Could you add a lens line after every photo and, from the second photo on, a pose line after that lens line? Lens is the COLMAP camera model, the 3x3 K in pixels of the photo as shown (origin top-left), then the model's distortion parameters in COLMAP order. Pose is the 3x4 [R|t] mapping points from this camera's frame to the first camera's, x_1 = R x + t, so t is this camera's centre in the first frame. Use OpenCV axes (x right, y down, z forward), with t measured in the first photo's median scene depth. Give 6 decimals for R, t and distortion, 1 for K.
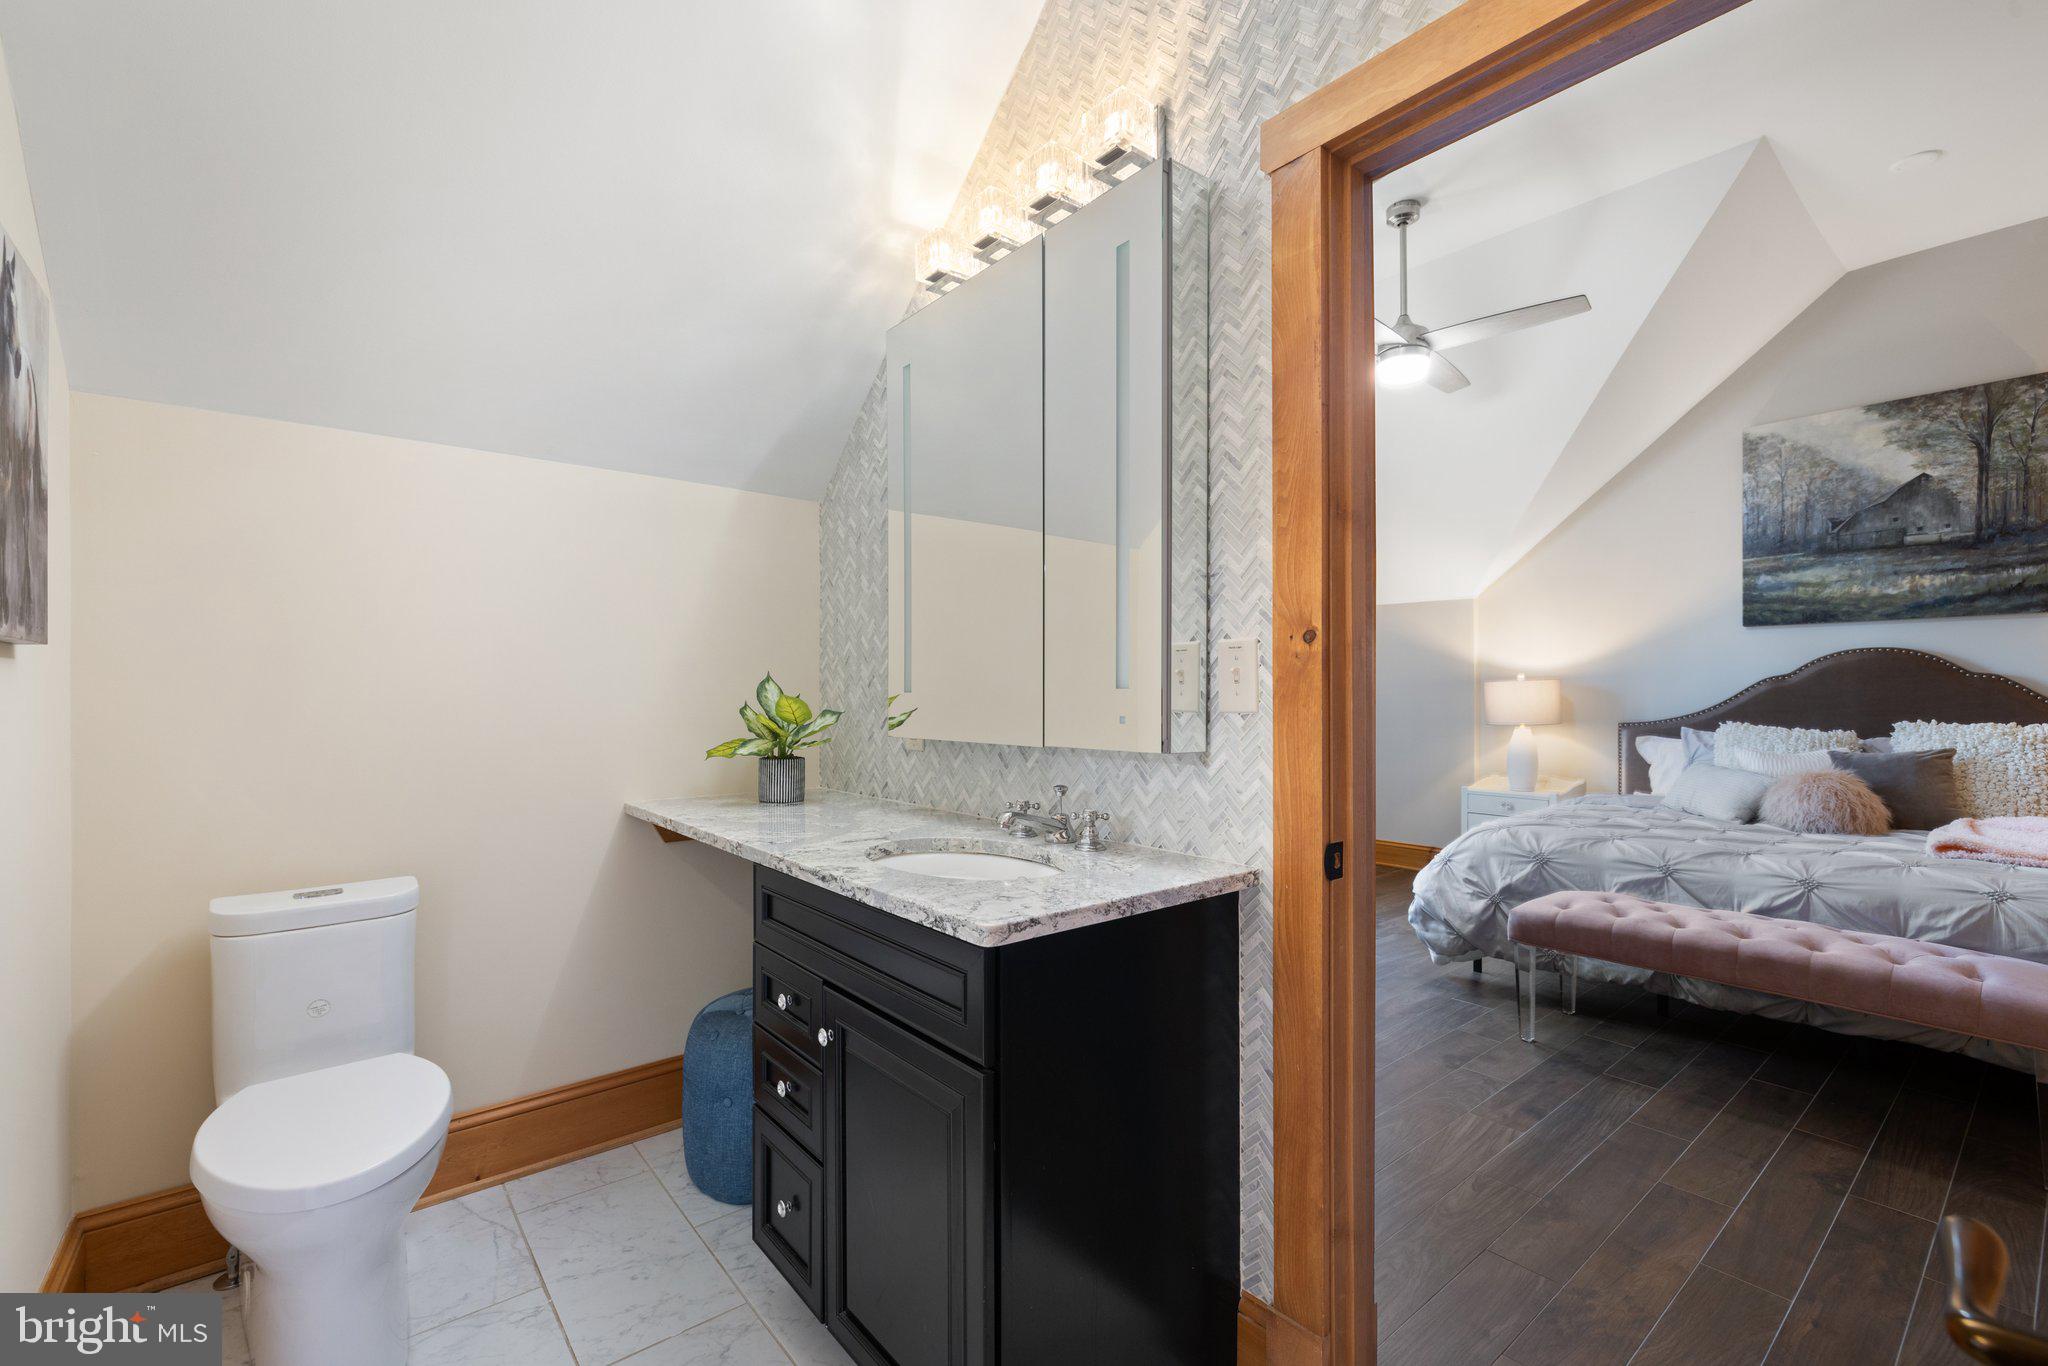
lens RADIAL K [[886.4, 0, 980.4], [0, 886.4, 699.2], [0, 0, 1]] dist [0.004509, -0.001190]
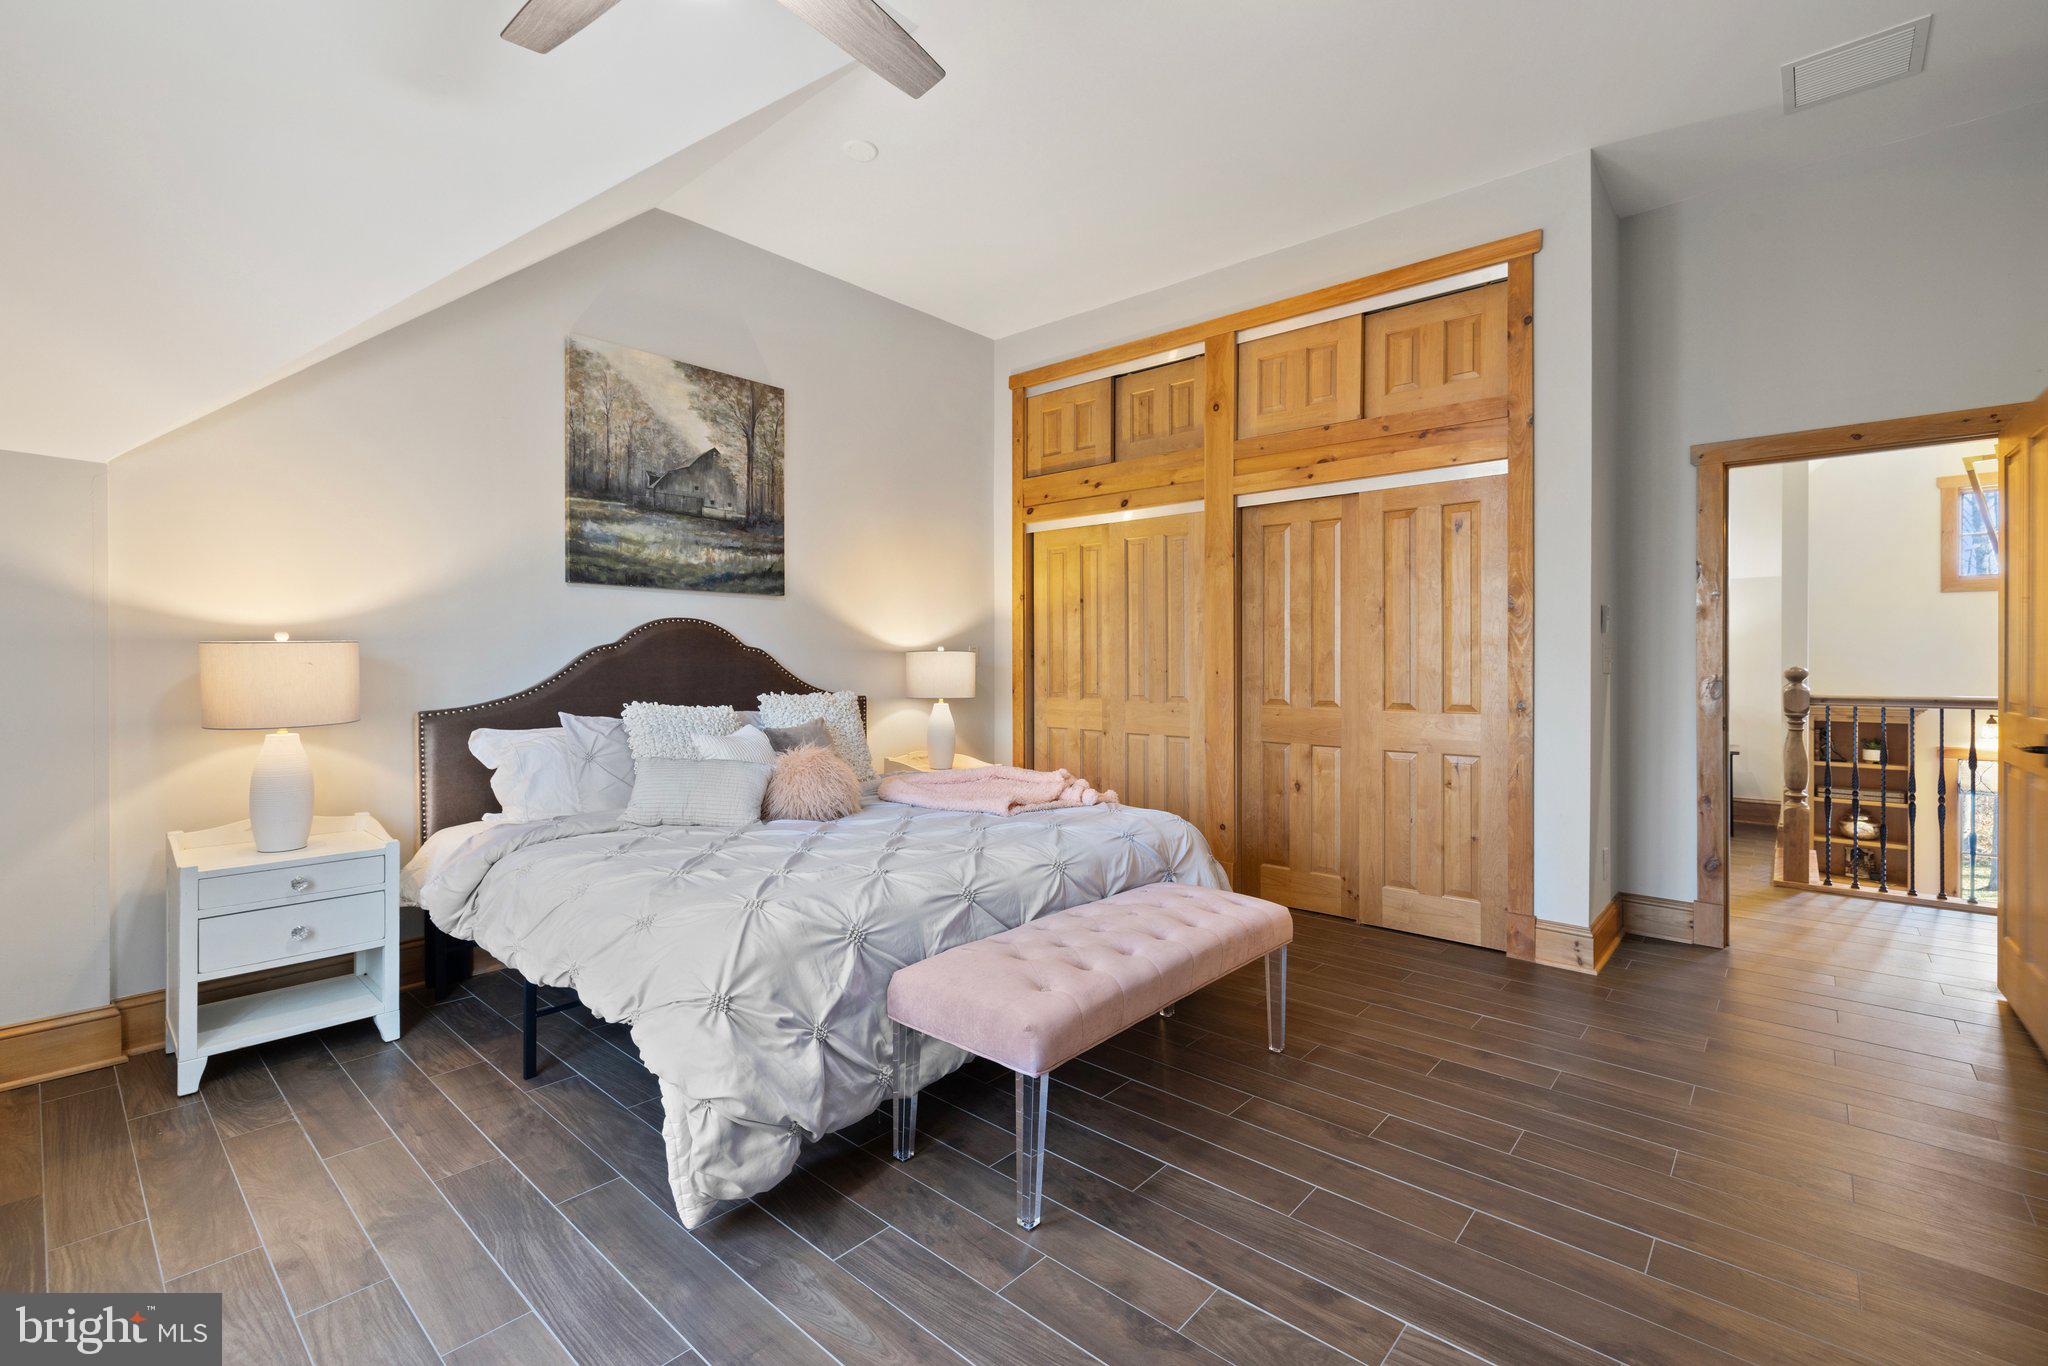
lens RADIAL K [[886.4, 0, 1023.4], [0, 886.4, 664.2], [0, 0, 1]] dist [0.004509, -0.001190]
pose [[-0.189540, 0.001443, 0.981872, 0.006296], [0.007724, 0.999970, 0.000022, -0.006837], [-0.981843, 0.007588, -0.189545, 0.954407]]
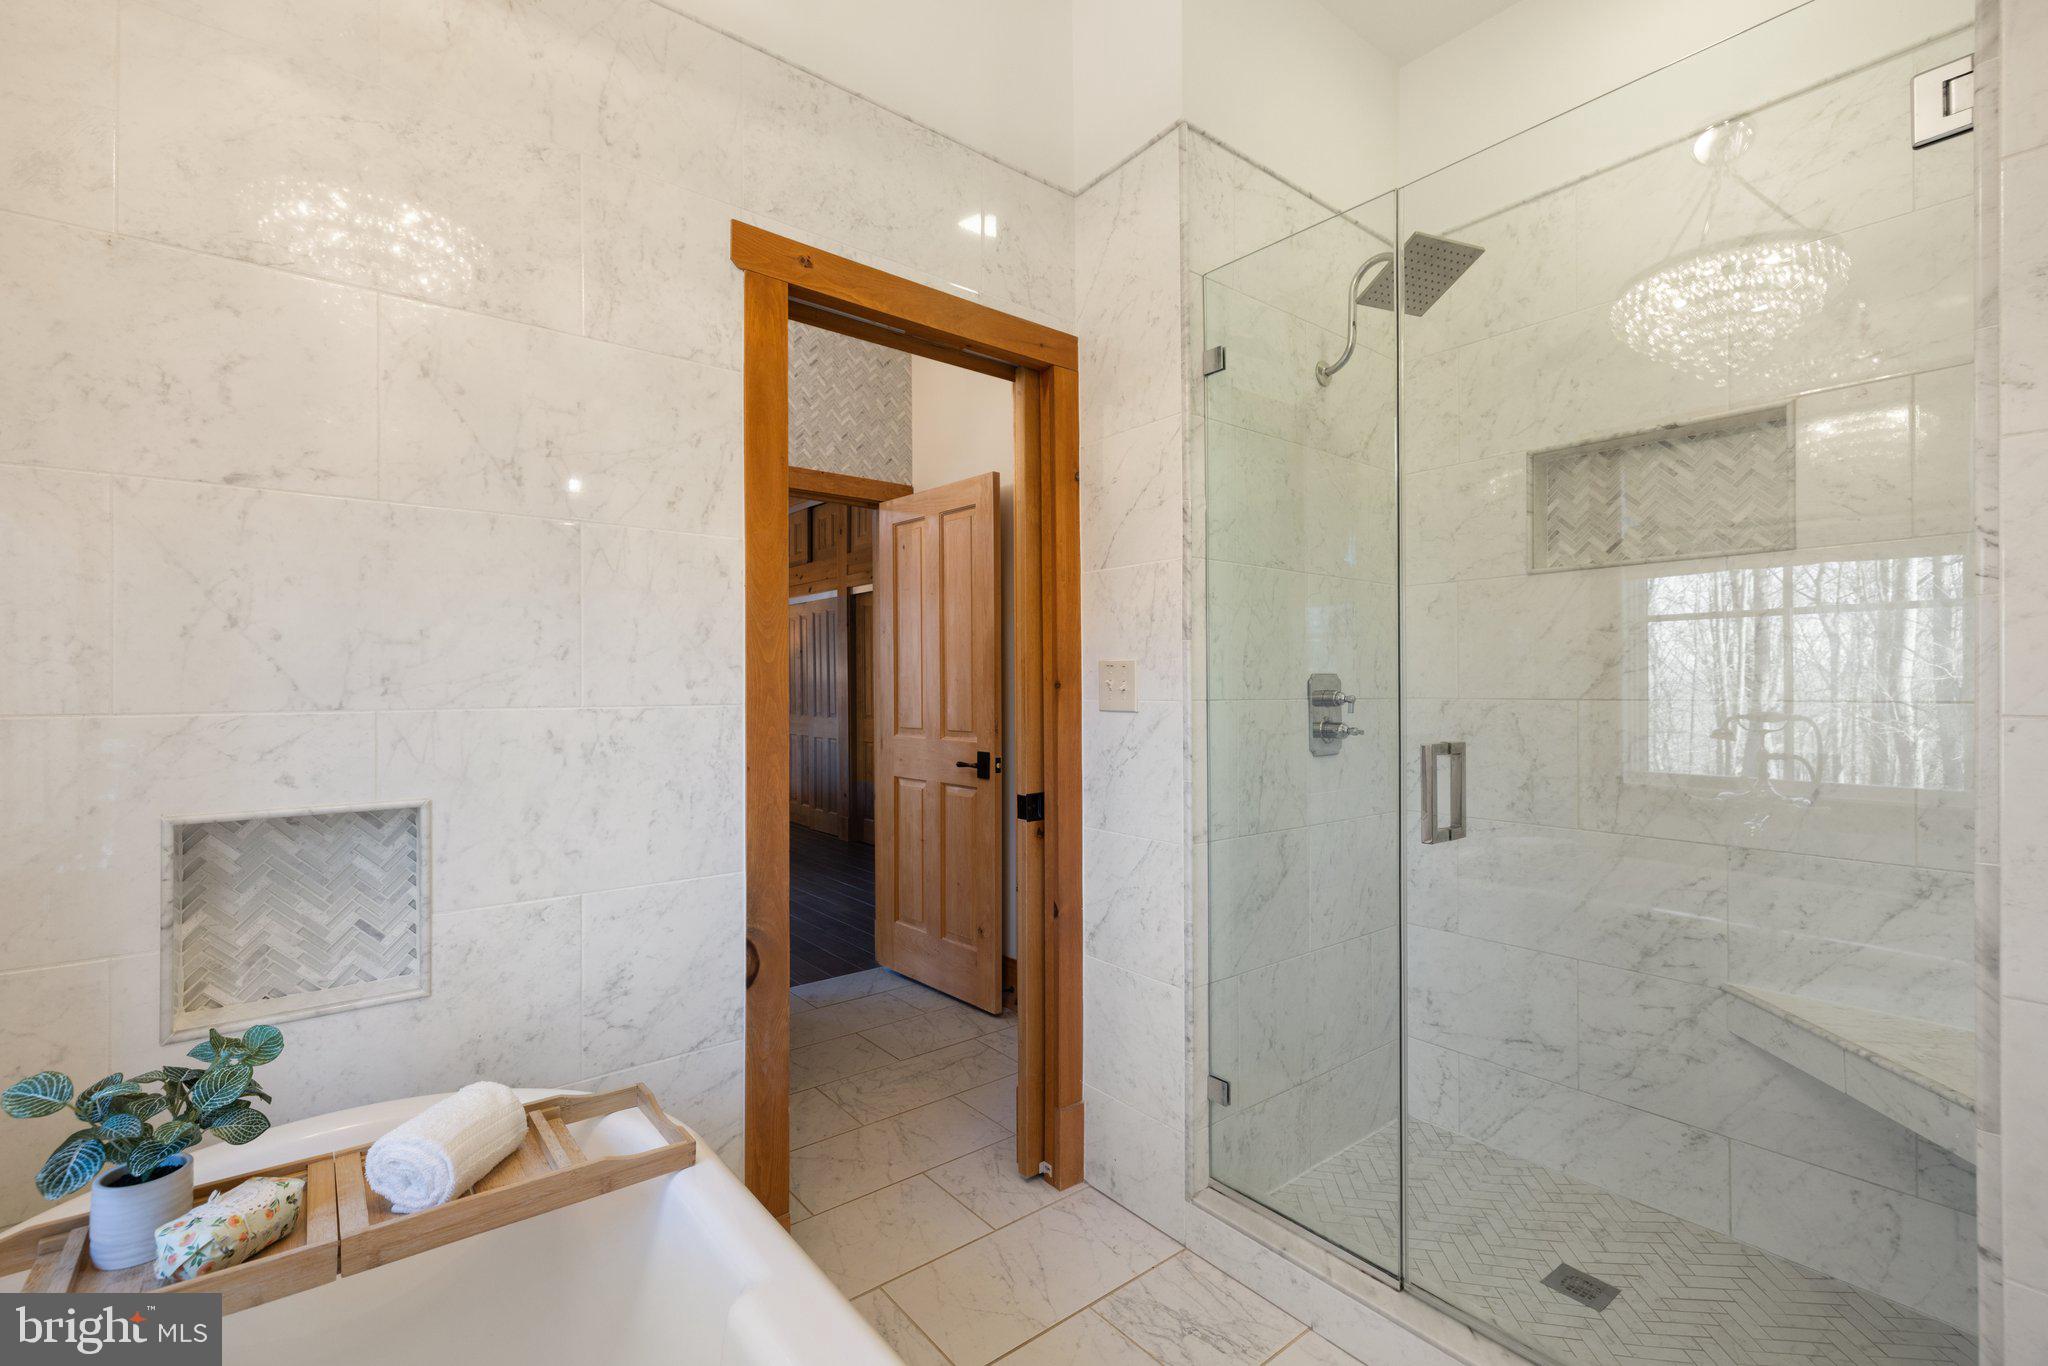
lens RADIAL K [[886.4, 0, 1030.0], [0, 886.4, 677.7], [0, 0, 1]] dist [0.004509, -0.001190]
pose [[-0.021255, 0.016761, 0.999634, -0.822527], [0.010416, 0.999809, -0.016542, -0.001924], [-0.999720, 0.010061, -0.021426, 0.065811]]
